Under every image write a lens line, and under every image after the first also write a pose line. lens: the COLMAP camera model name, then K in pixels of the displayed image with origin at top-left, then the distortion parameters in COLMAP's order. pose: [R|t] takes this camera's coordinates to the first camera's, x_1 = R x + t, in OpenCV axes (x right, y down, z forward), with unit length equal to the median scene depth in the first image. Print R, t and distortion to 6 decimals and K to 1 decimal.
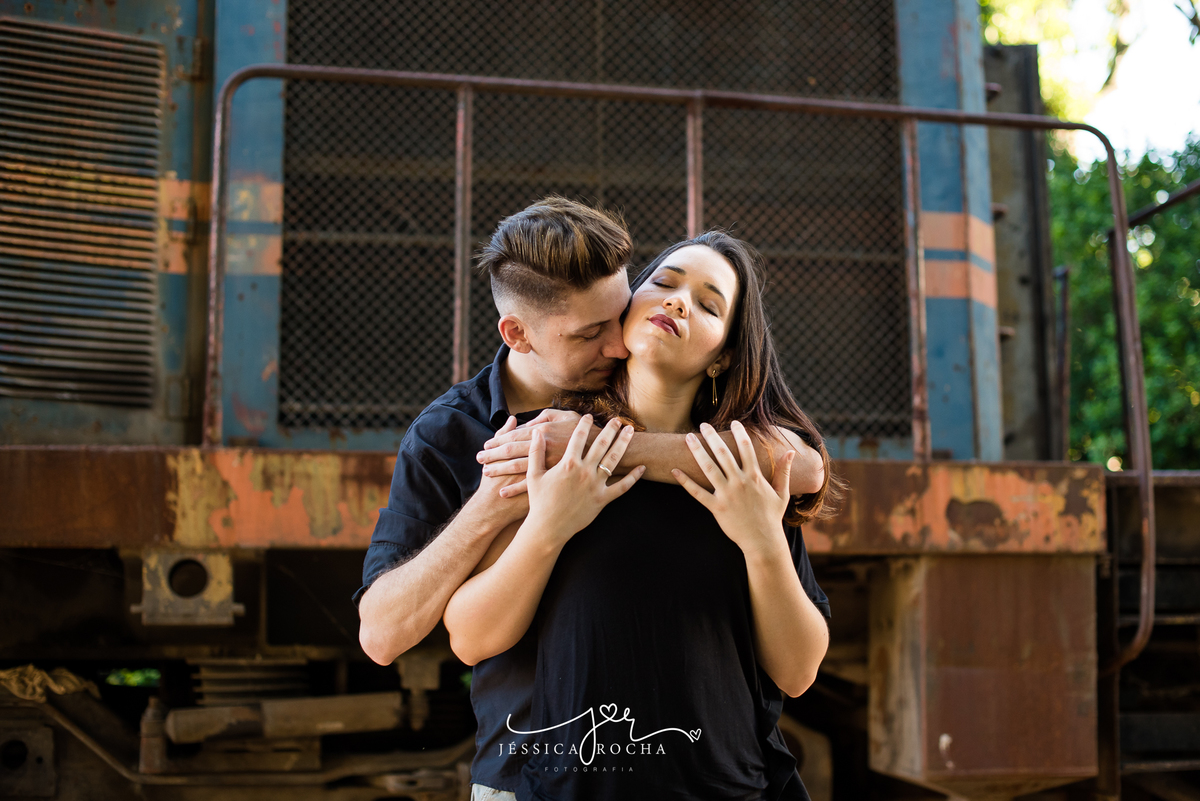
lens RADIAL K [[1881.1, 0, 625.3], [0, 1881.1, 398.7], [0, 0, 1]] dist [-0.132519, 0.117208]
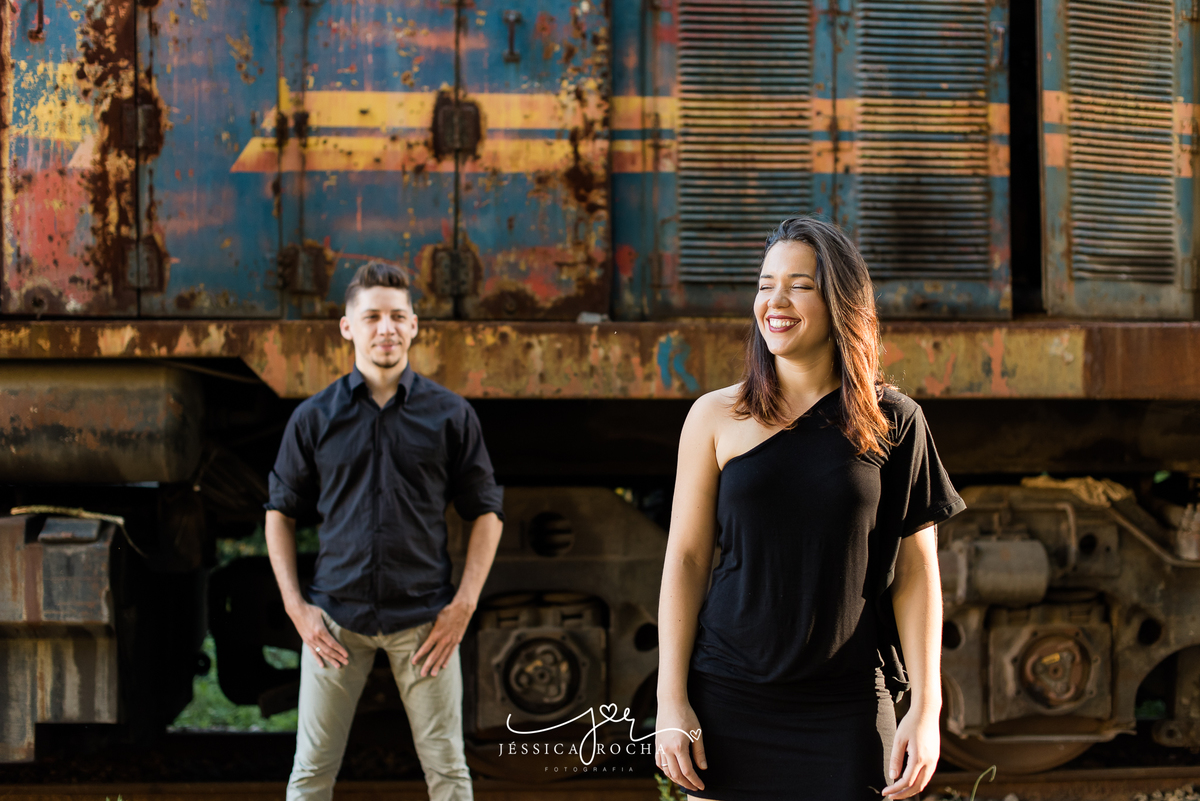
lens RADIAL K [[1795.7, 0, 600.0], [0, 1795.7, 400.5], [0, 0, 1]] dist [-0.104366, 0.042615]
pose [[0.990608, 0.013630, -0.136049, -0.483164], [0.006834, 0.988840, 0.148824, -0.102007], [0.136559, -0.148356, 0.979460, -0.288346]]
